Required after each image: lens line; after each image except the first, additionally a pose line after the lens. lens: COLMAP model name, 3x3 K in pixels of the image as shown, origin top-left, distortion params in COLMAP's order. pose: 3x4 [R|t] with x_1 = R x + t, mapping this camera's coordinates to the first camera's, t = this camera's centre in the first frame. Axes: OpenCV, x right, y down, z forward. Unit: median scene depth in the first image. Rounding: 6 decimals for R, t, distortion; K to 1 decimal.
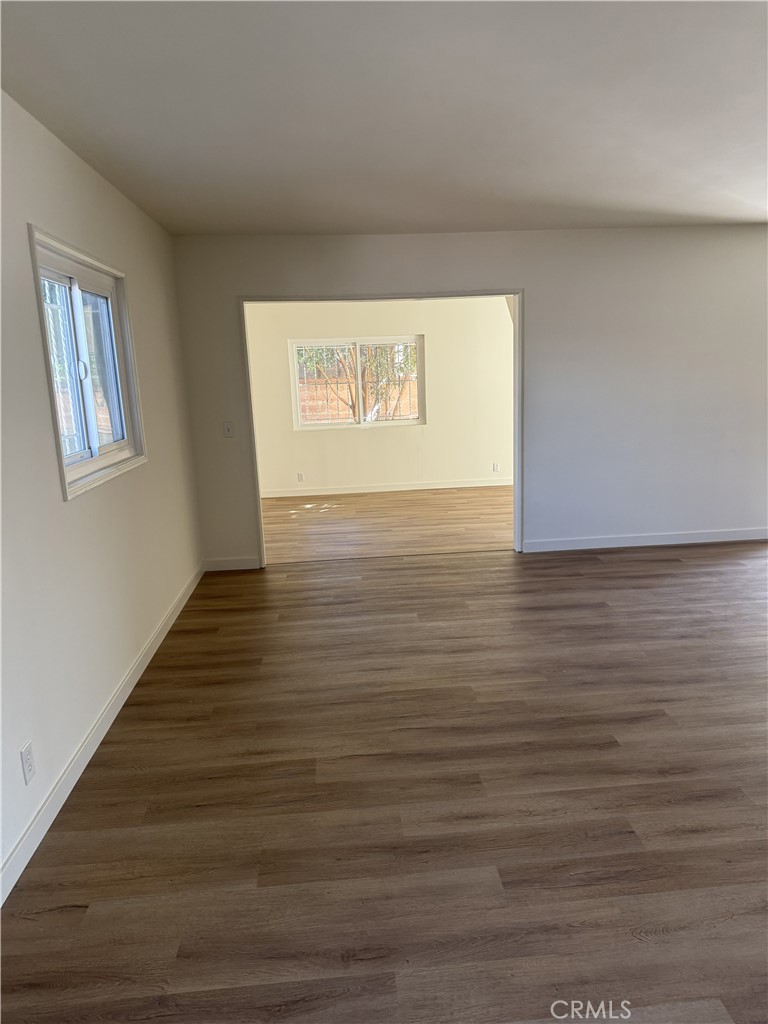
lens RADIAL K [[735.6, 0, 389.6], [0, 735.6, 509.4], [0, 0, 1]] dist [0.061328, -0.020302]
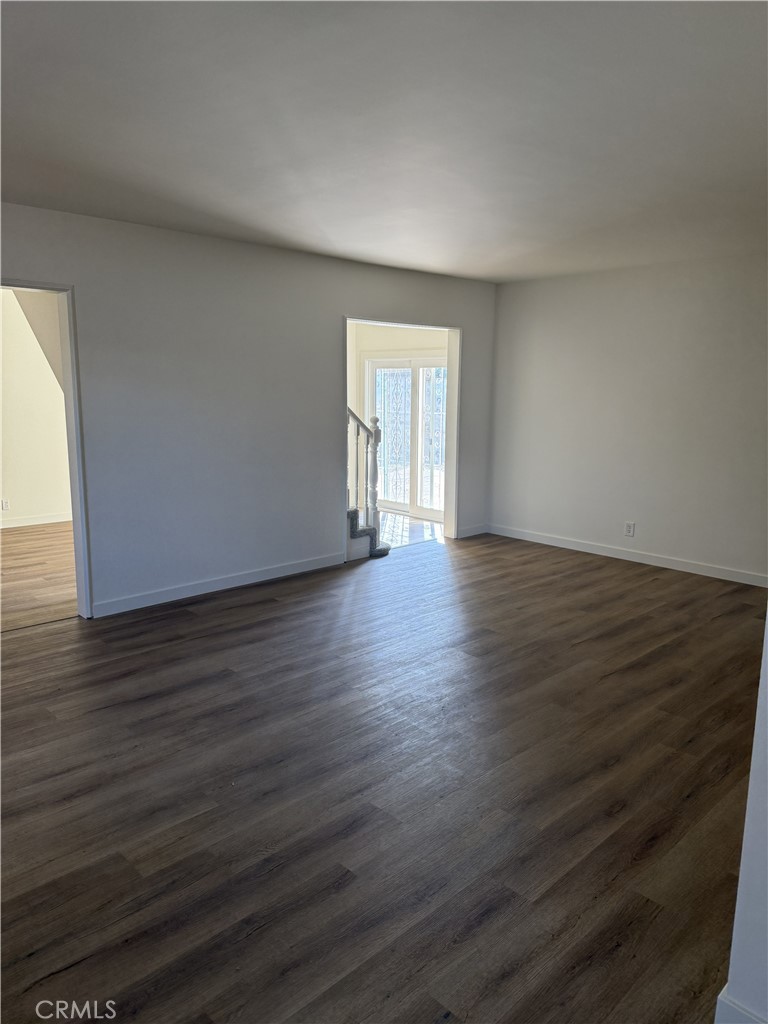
lens RADIAL K [[735.6, 0, 380.1], [0, 735.6, 515.3], [0, 0, 1]] dist [0.061328, -0.020302]
pose [[0.781646, -0.078715, 0.618736, -0.075334], [0.089137, 0.995920, 0.014094, -0.041957], [-0.617321, 0.044136, 0.785473, 0.207991]]
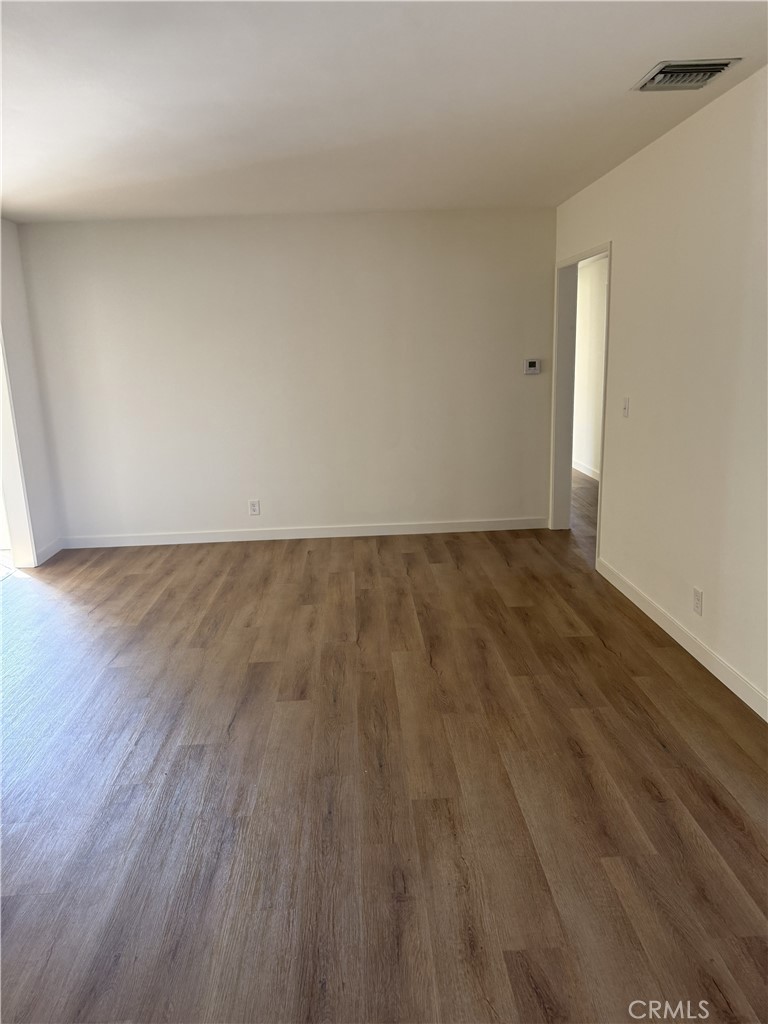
lens RADIAL K [[735.6, 0, 385.8], [0, 735.6, 510.4], [0, 0, 1]] dist [0.061328, -0.020302]
pose [[0.055130, -0.197961, 0.978658, -0.085618], [0.227508, 0.956857, 0.180735, -0.120384], [-0.972214, 0.212689, 0.097789, 0.628736]]
